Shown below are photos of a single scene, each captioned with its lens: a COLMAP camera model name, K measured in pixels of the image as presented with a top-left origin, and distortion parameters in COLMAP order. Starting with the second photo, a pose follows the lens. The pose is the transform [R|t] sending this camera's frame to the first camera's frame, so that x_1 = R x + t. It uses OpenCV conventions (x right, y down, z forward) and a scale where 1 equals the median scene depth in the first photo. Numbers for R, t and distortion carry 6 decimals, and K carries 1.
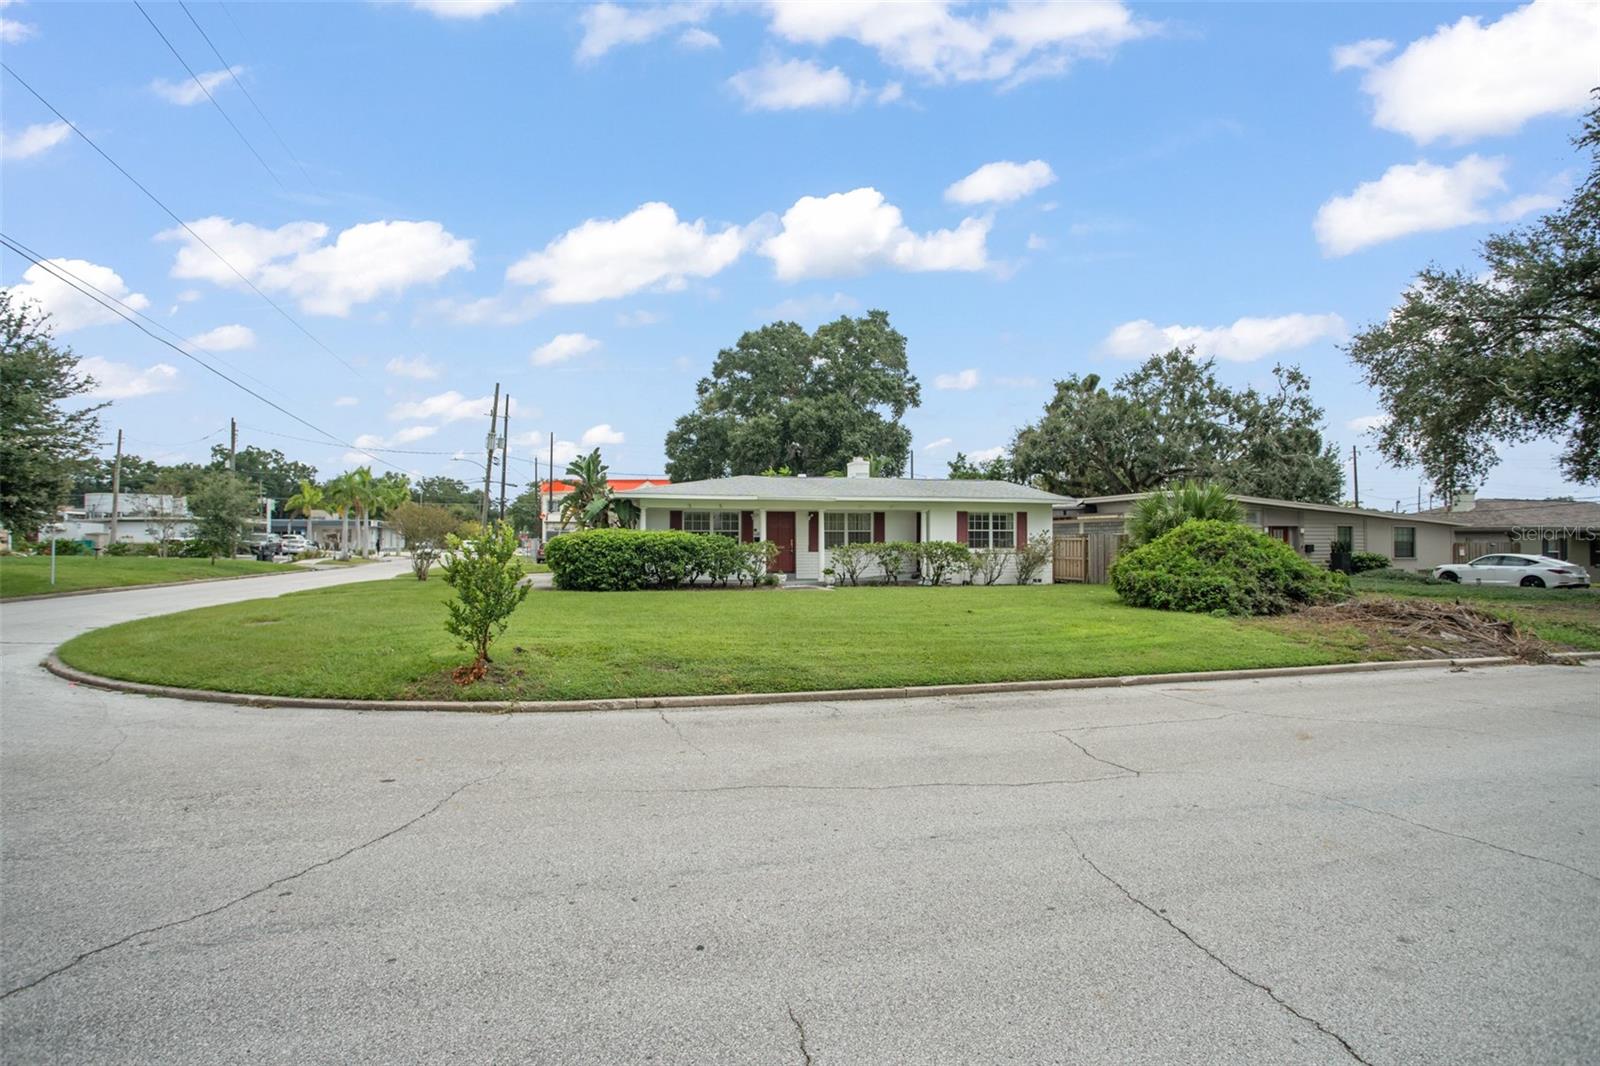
lens RADIAL K [[775.7, 0, 794.4], [0, 775.7, 517.3], [0, 0, 1]] dist [-0.037529, 0.022204]
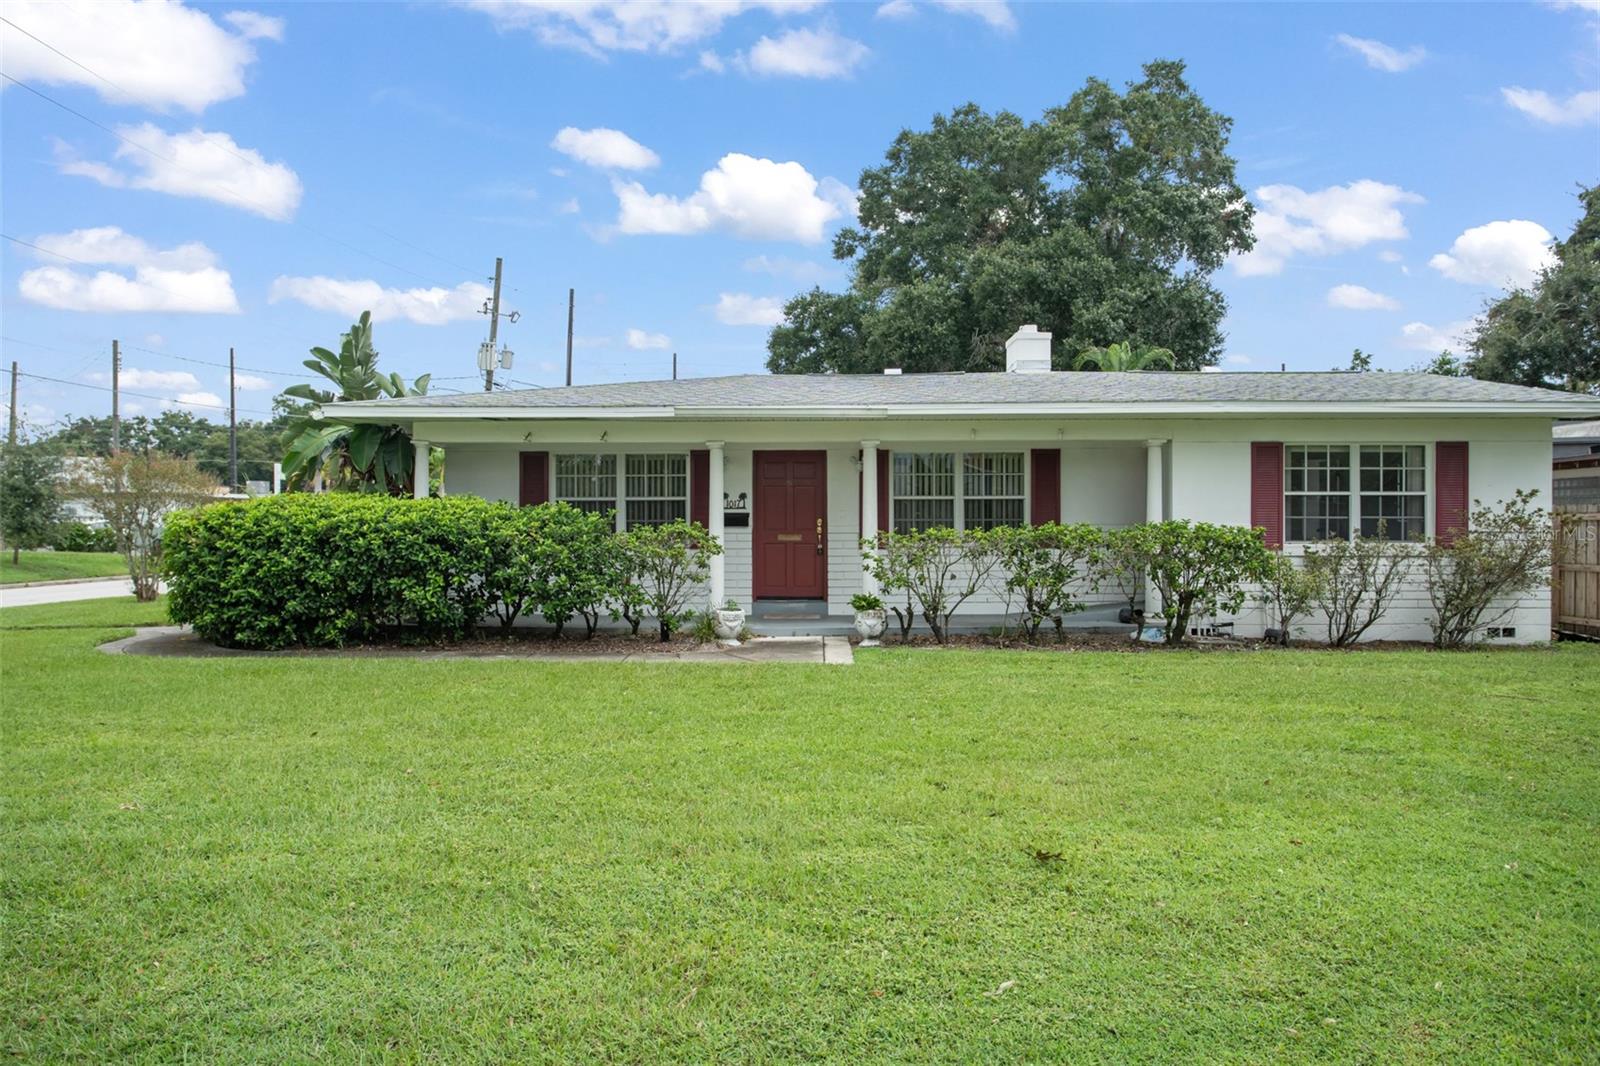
lens RADIAL K [[1130.1, 0, 799.0], [0, 1130.1, 523.9], [0, 0, 1]] dist [-0.007814, 0.046095]
pose [[0.961952, -0.000972, -0.273217, 0.130184], [0.009621, 0.999494, 0.030317, 0.011232], [0.273049, -0.031792, 0.961475, 0.364412]]
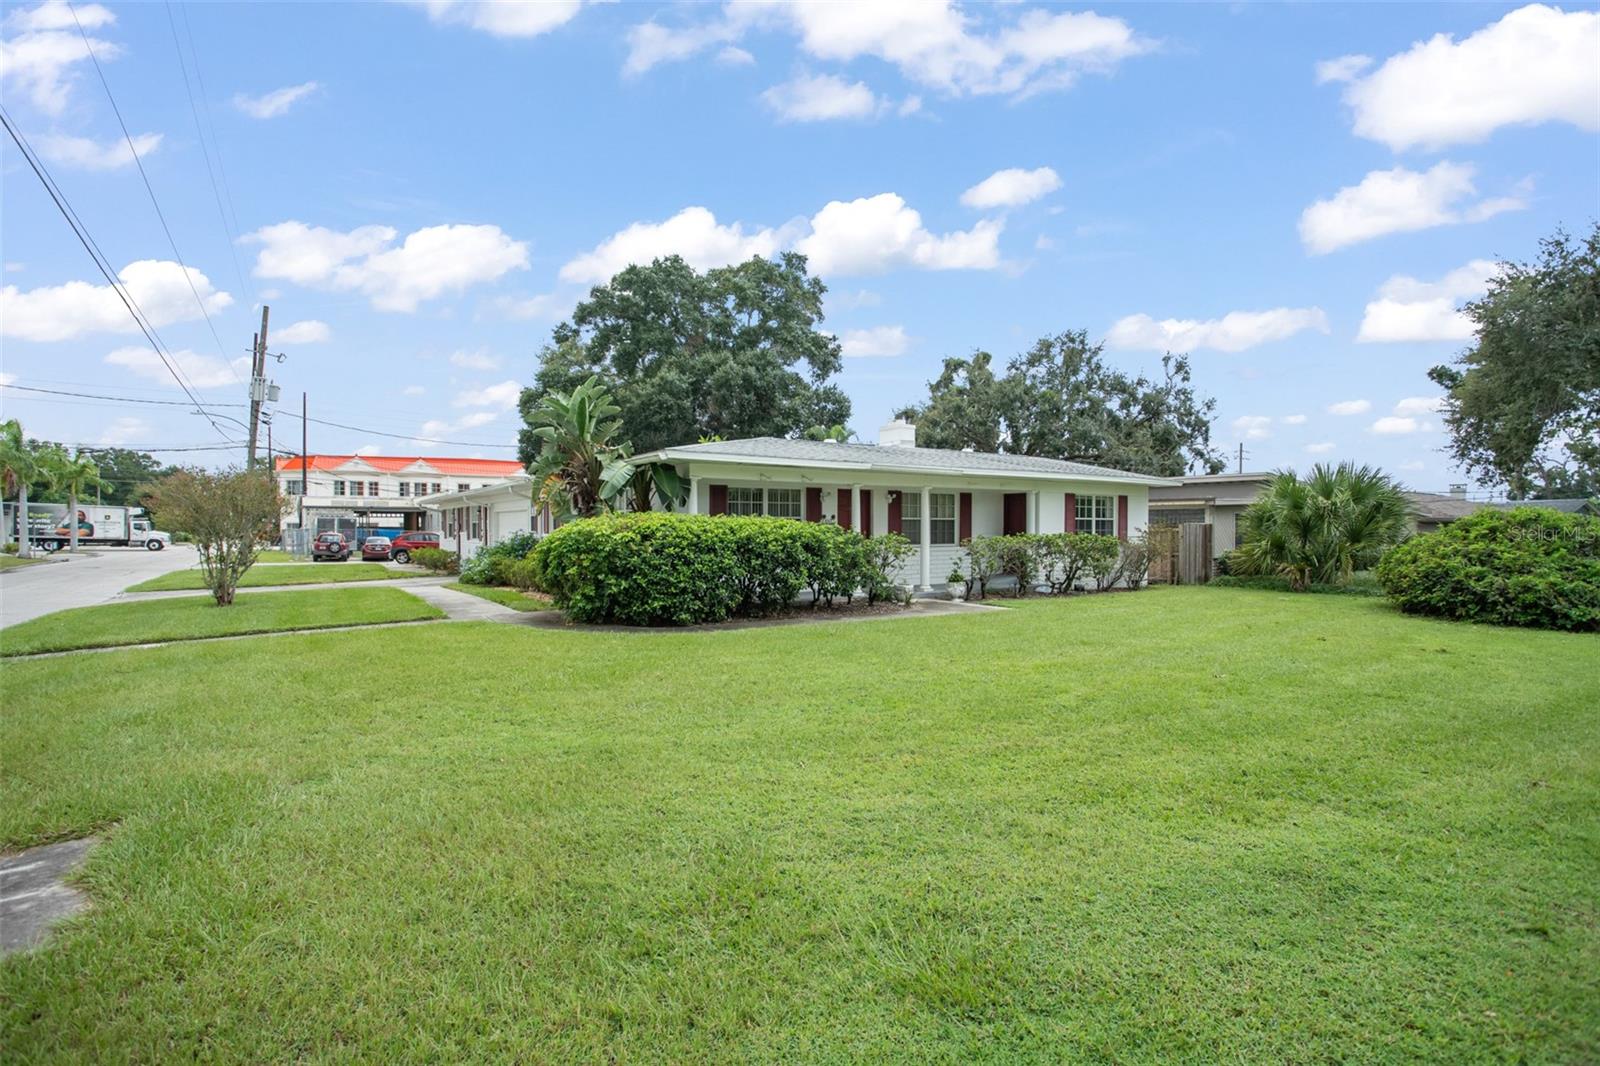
lens RADIAL K [[789.3, 0, 792.2], [0, 789.3, 534.2], [0, 0, 1]] dist [-0.056326, -0.000232]
pose [[0.954311, -0.003149, 0.298799, -0.237636], [-0.007578, 0.999368, 0.034737, 0.006687], [-0.298719, -0.035414, 0.953684, 0.307674]]
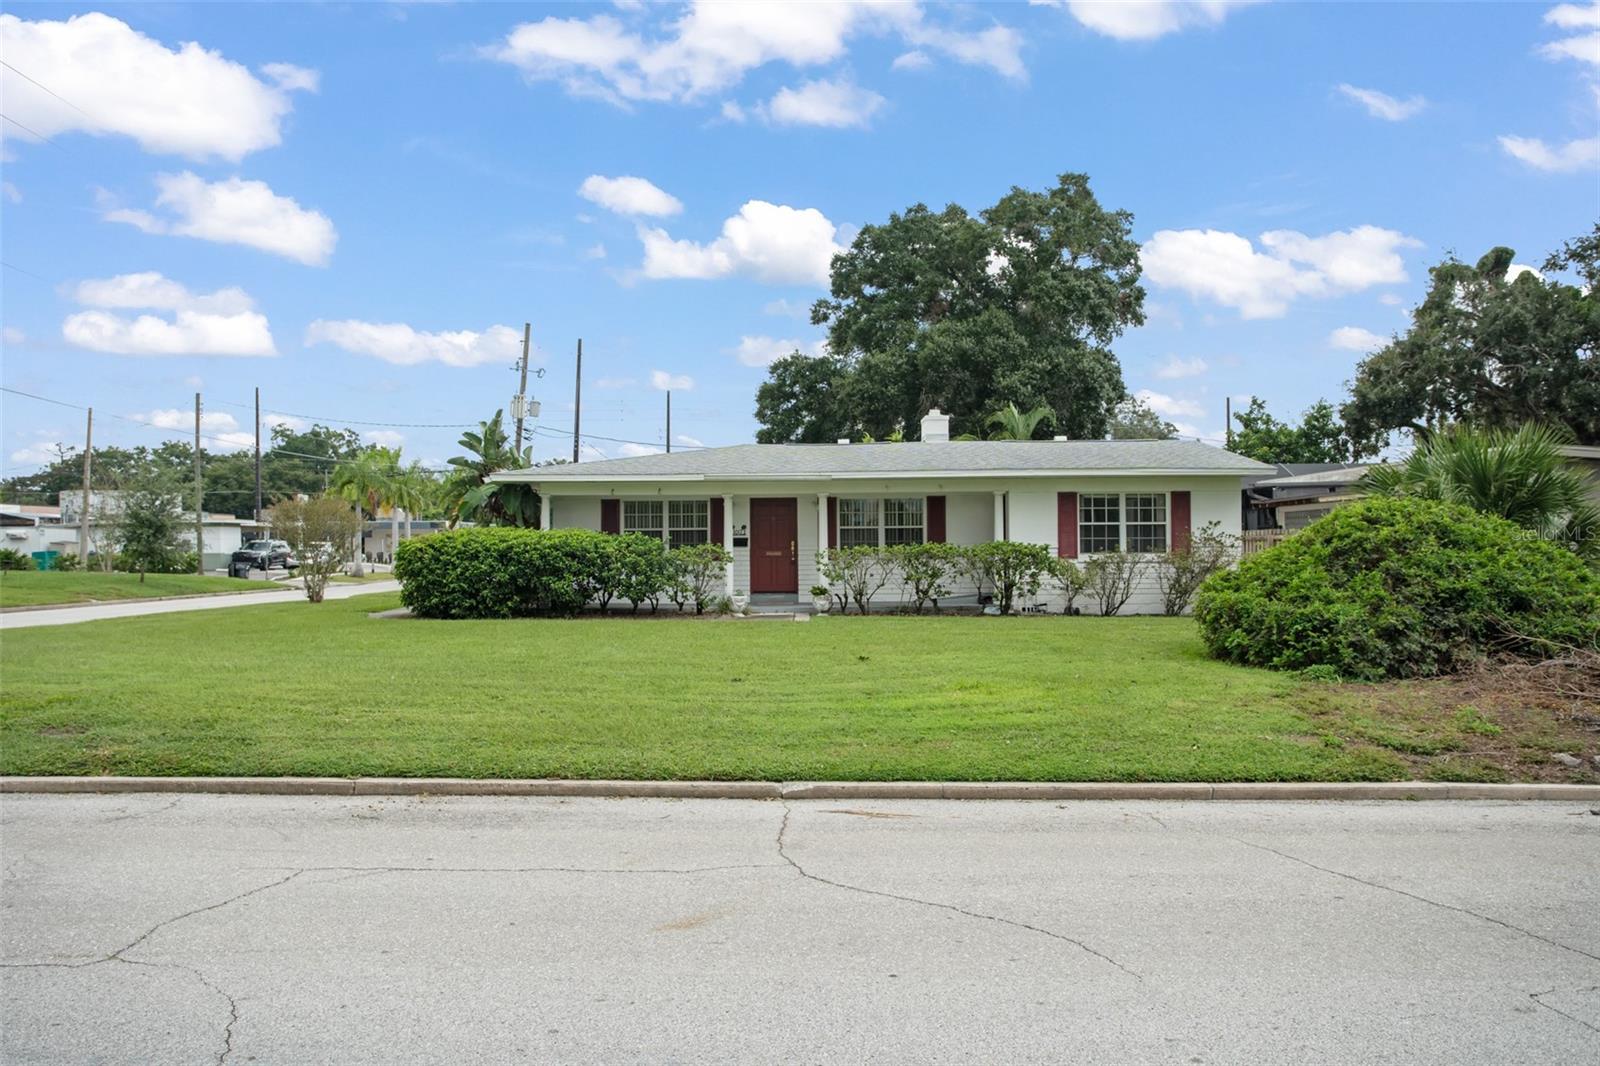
lens RADIAL K [[1149.1, 0, 806.6], [0, 1149.1, 525.6], [0, 0, 1]] dist [0.041347, 0.000961]
pose [[0.966822, -0.011756, -0.255179, 0.218348], [0.015118, 0.999823, 0.011218, 0.004373], [0.255002, -0.014704, 0.966829, 0.068525]]
